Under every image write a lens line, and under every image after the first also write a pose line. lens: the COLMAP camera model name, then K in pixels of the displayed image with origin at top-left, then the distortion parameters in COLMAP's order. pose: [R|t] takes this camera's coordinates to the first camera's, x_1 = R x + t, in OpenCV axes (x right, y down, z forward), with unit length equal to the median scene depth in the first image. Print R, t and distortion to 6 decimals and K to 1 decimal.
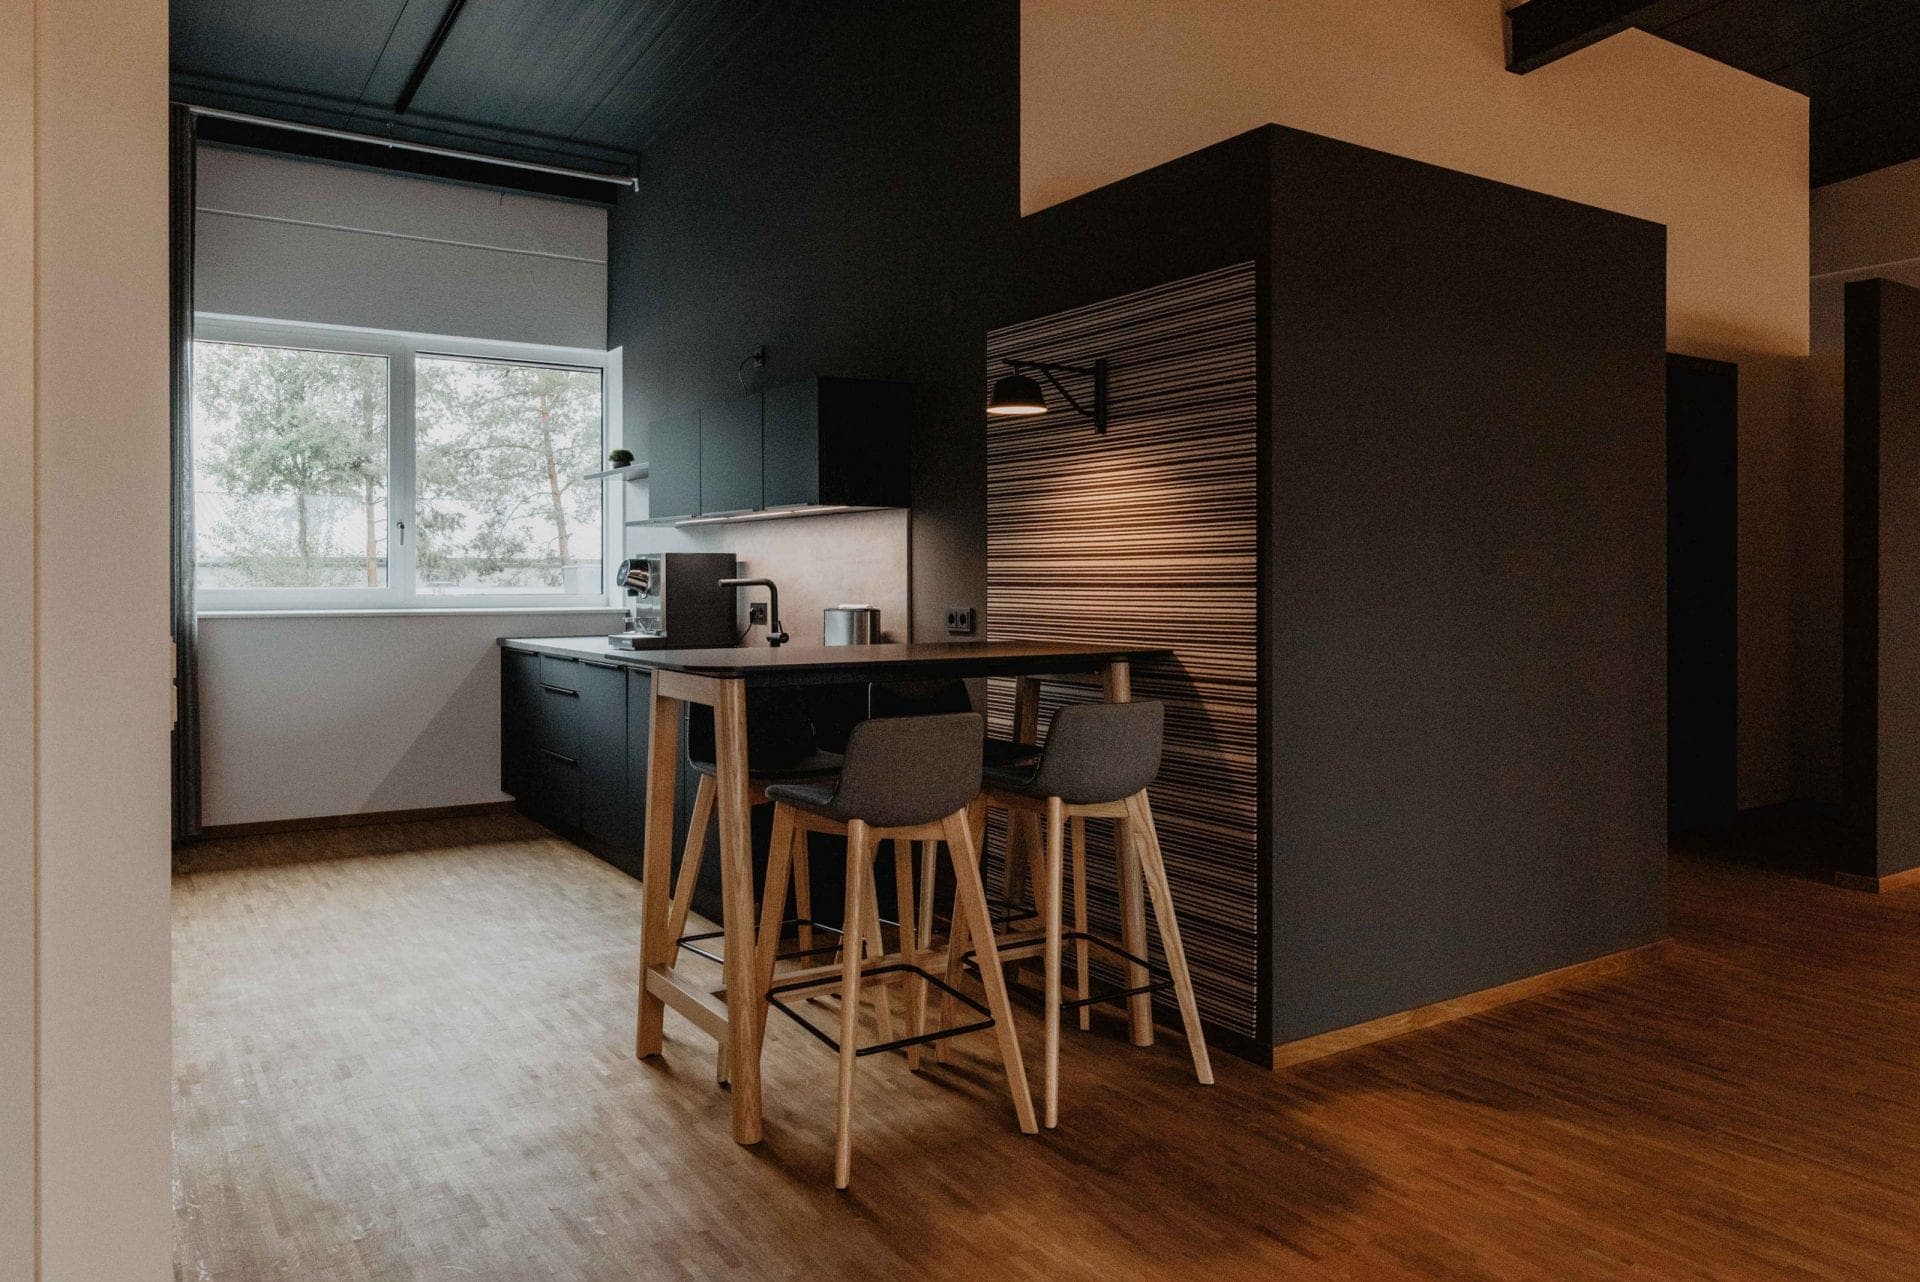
lens RADIAL K [[1344.2, 0, 958.1], [0, 1344.2, 566.5], [0, 0, 1]] dist [-0.030345, 0.016328]
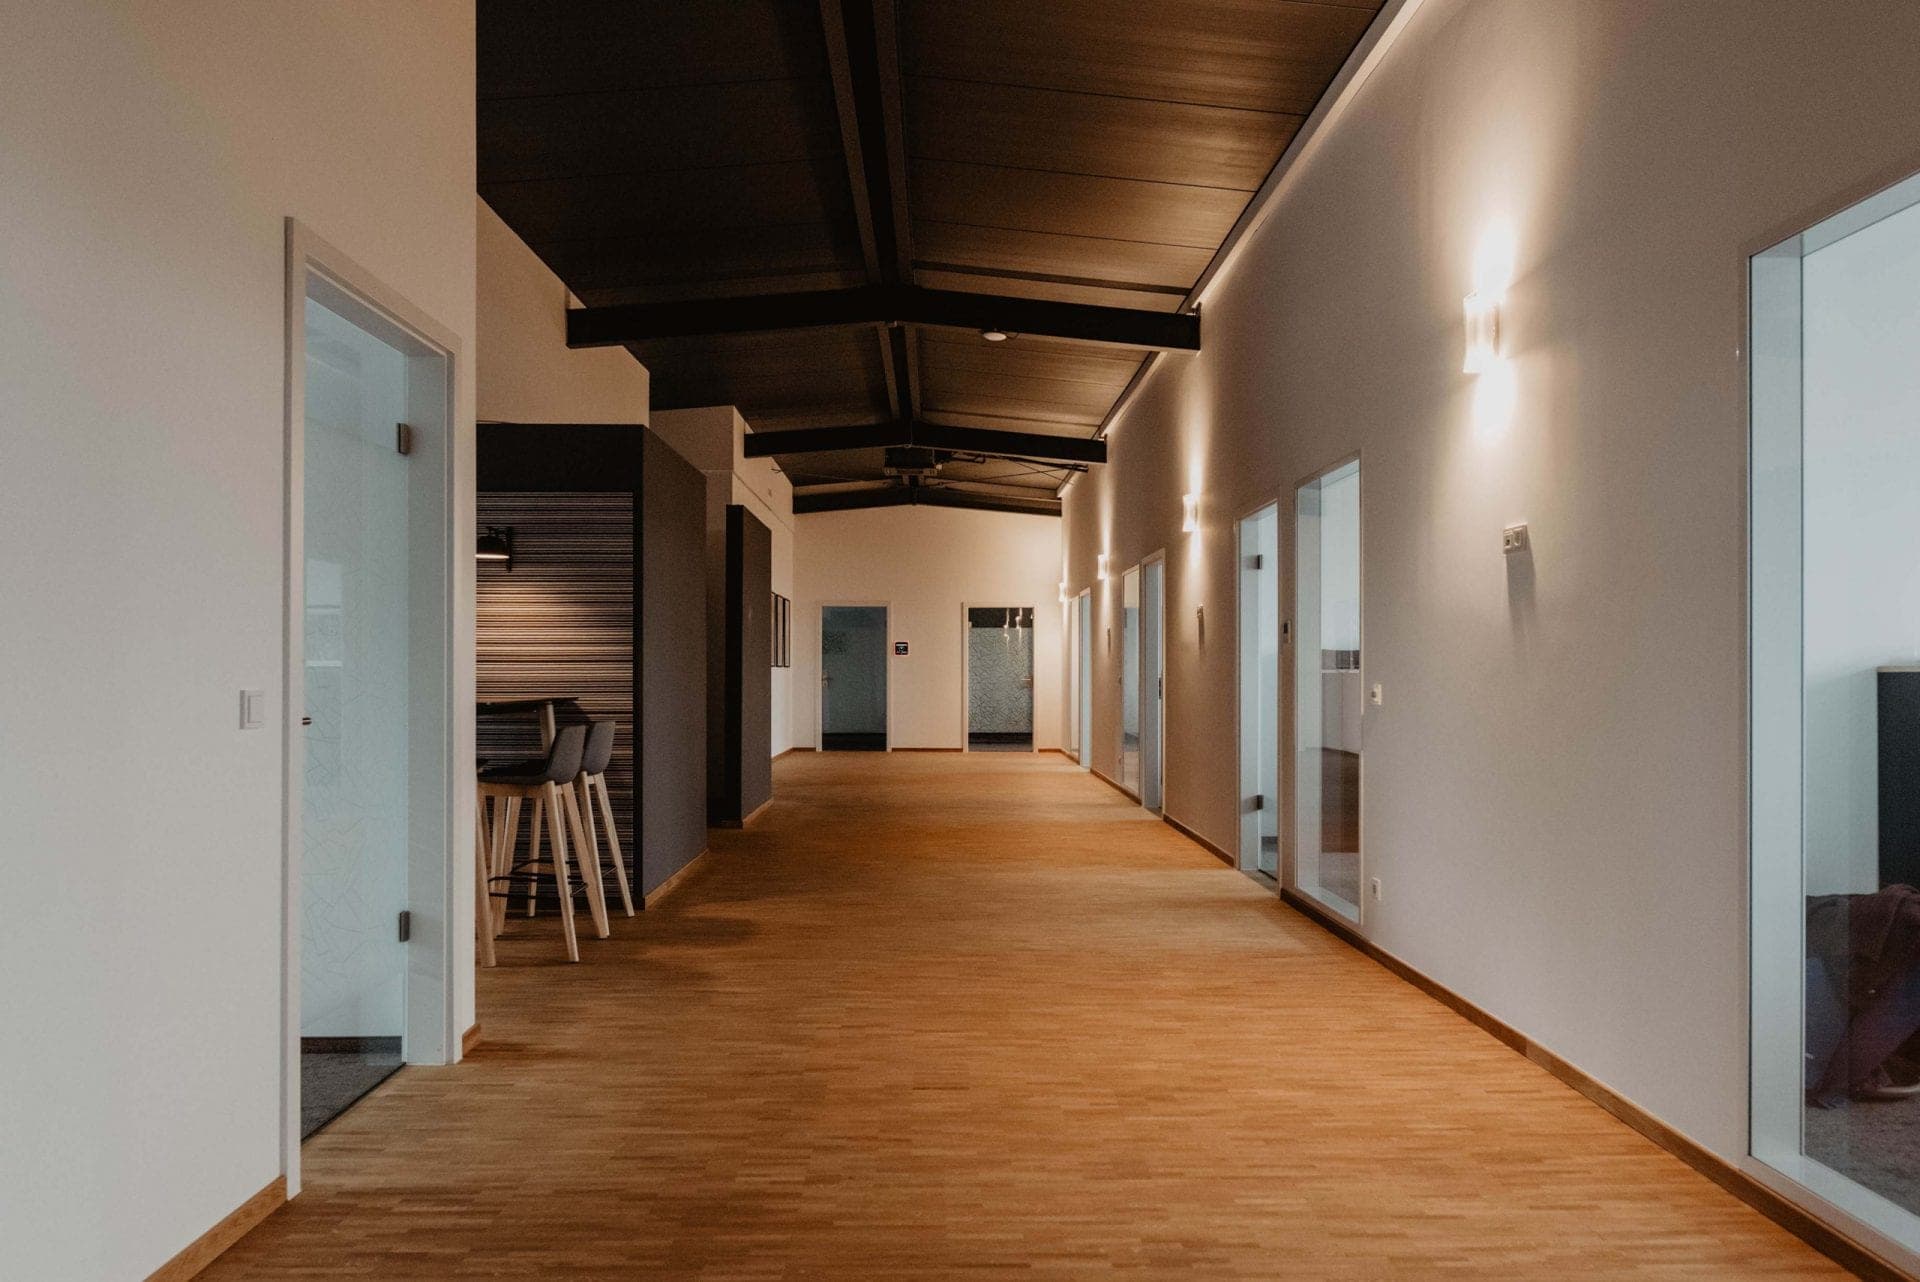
lens RADIAL K [[1344.2, 0, 962.7], [0, 1344.2, 649.8], [0, 0, 1]] dist [-0.030345, 0.016328]
pose [[0.528490, 0.012683, 0.848845, -0.123520], [-0.007626, 0.999919, -0.010192, 0.001455], [-0.848905, -0.001087, 0.528544, -0.044776]]
